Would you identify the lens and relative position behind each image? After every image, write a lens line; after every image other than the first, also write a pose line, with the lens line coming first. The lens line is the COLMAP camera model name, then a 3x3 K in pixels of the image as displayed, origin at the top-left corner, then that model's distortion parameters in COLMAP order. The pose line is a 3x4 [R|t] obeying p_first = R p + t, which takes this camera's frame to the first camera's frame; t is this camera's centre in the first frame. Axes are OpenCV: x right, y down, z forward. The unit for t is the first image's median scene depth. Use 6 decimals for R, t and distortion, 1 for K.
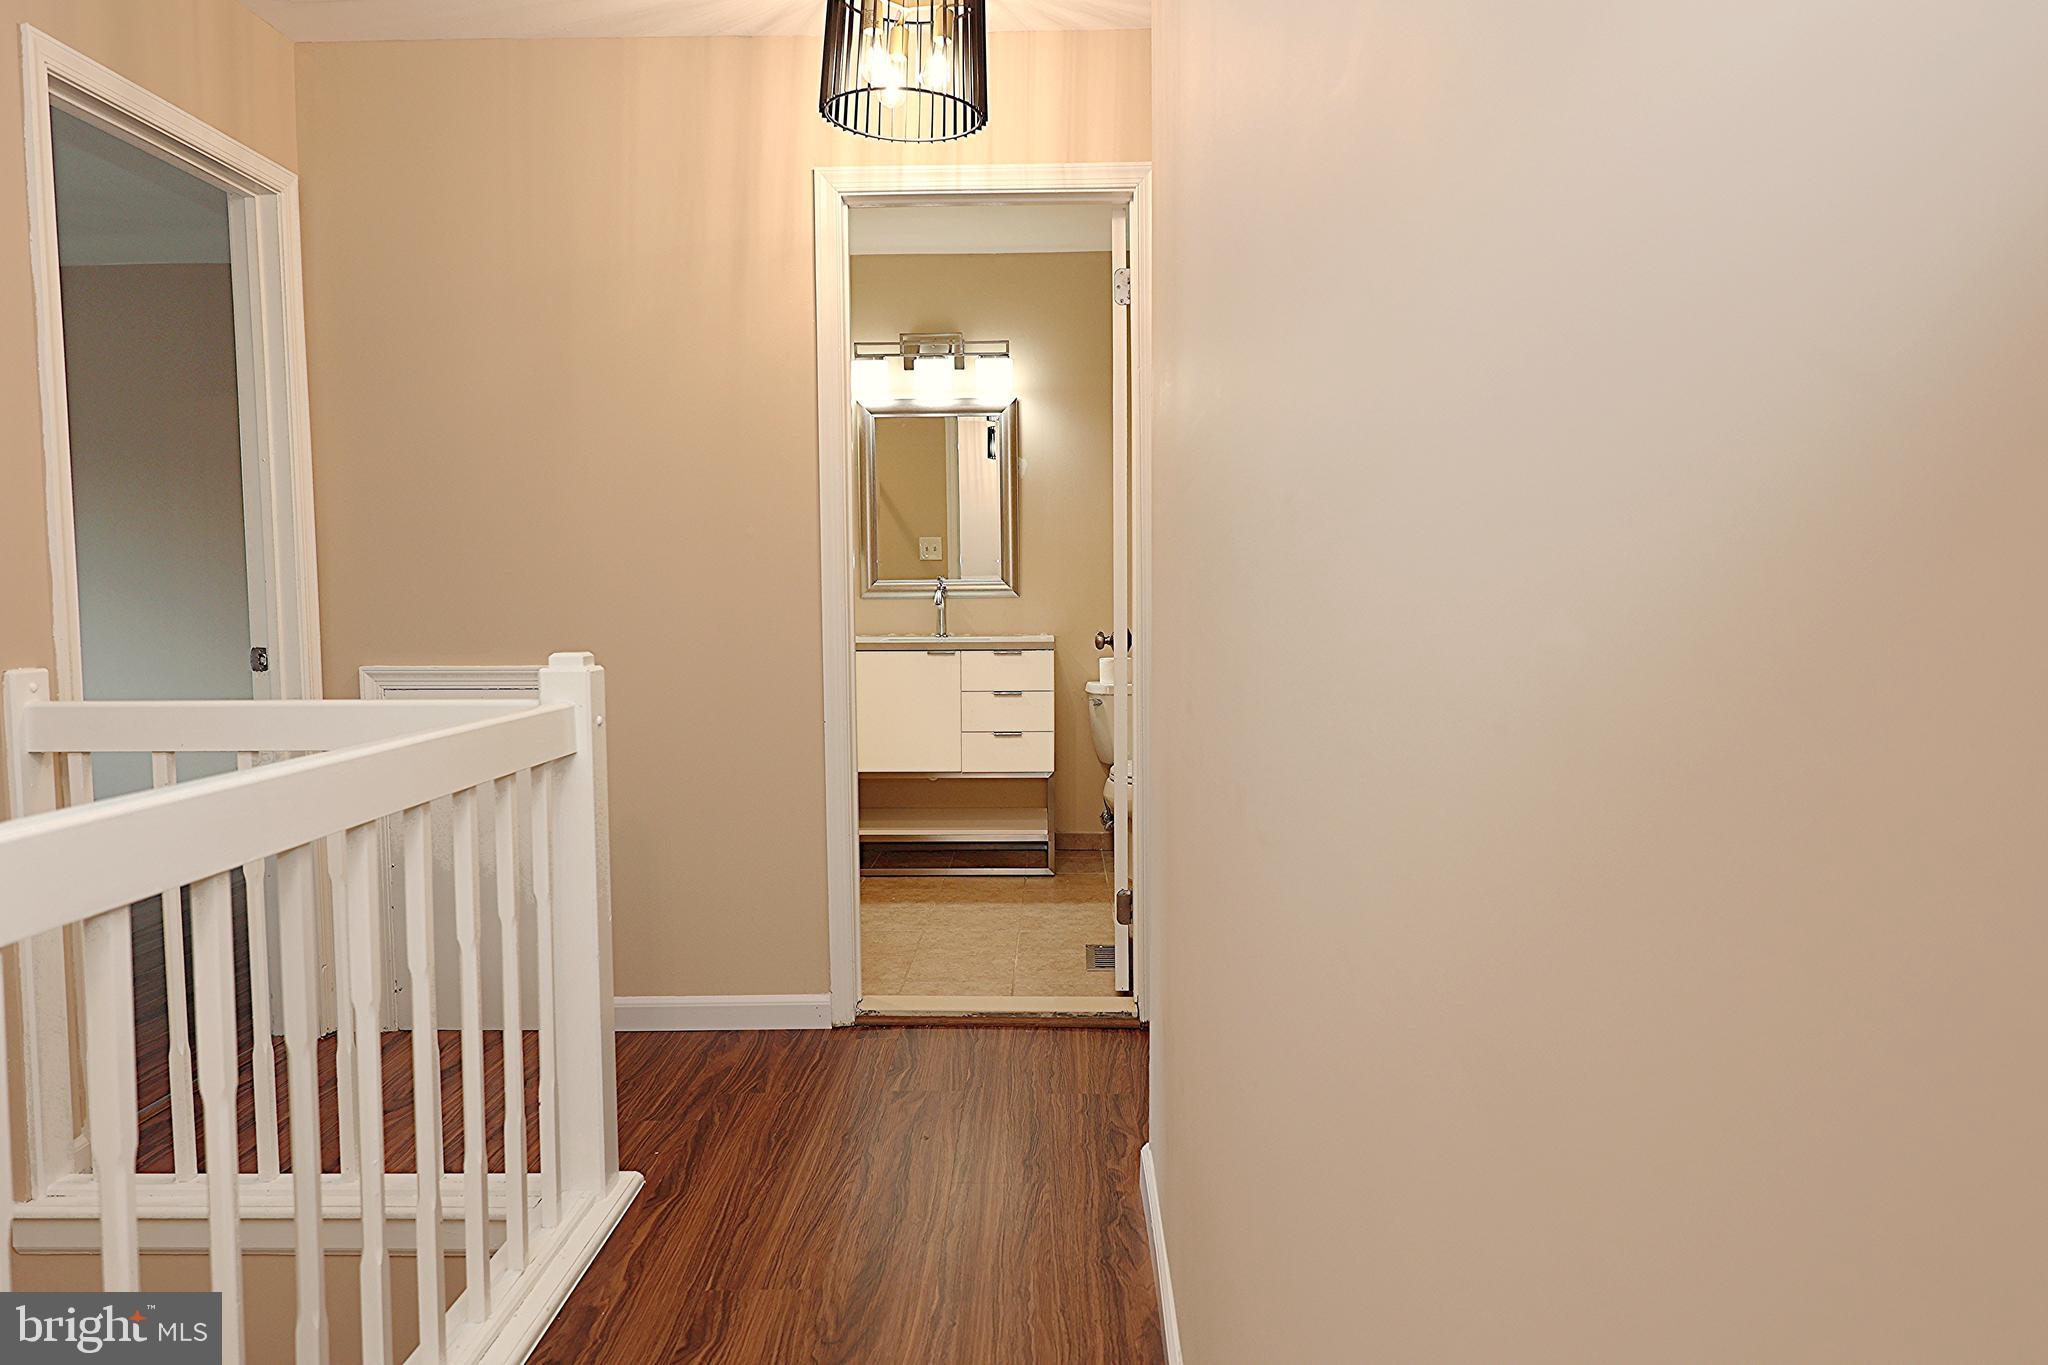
lens RADIAL K [[1302.1, 0, 1024.0], [0, 1302.1, 682.5], [0, 0, 1]] dist [0.003605, -0.001312]
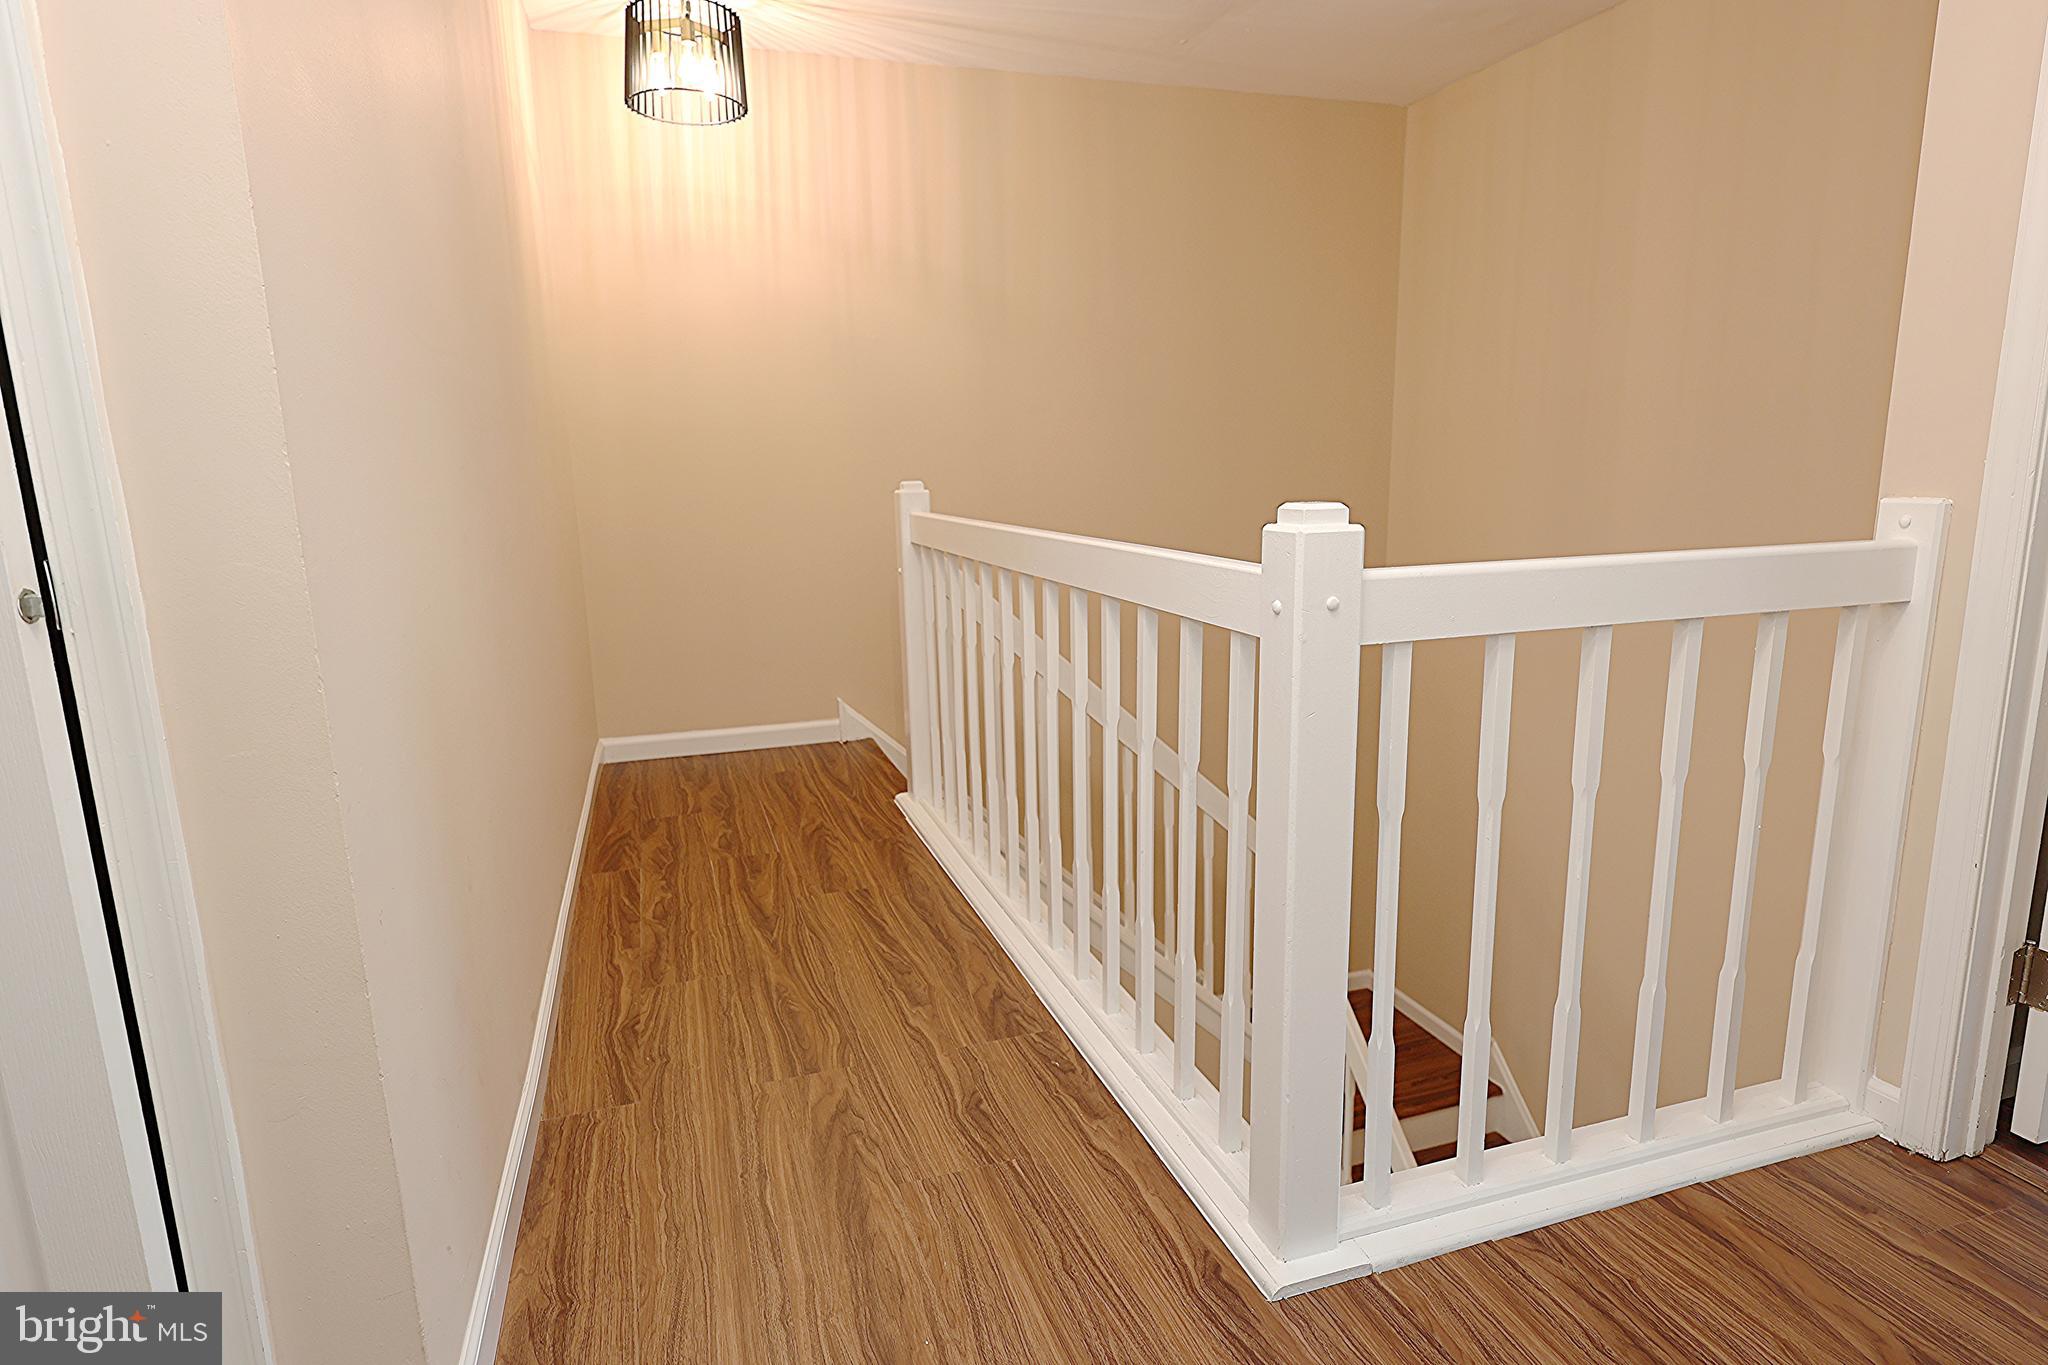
lens RADIAL K [[1085.6, 0, 1024.0], [0, 1085.6, 682.5], [0, 0, 1]] dist [0.000725, -0.000213]
pose [[-0.941166, 0.094789, -0.324380, -0.021624], [0.007825, 0.965713, 0.259494, -0.090167], [0.337855, 0.241688, -0.909638, 1.675367]]
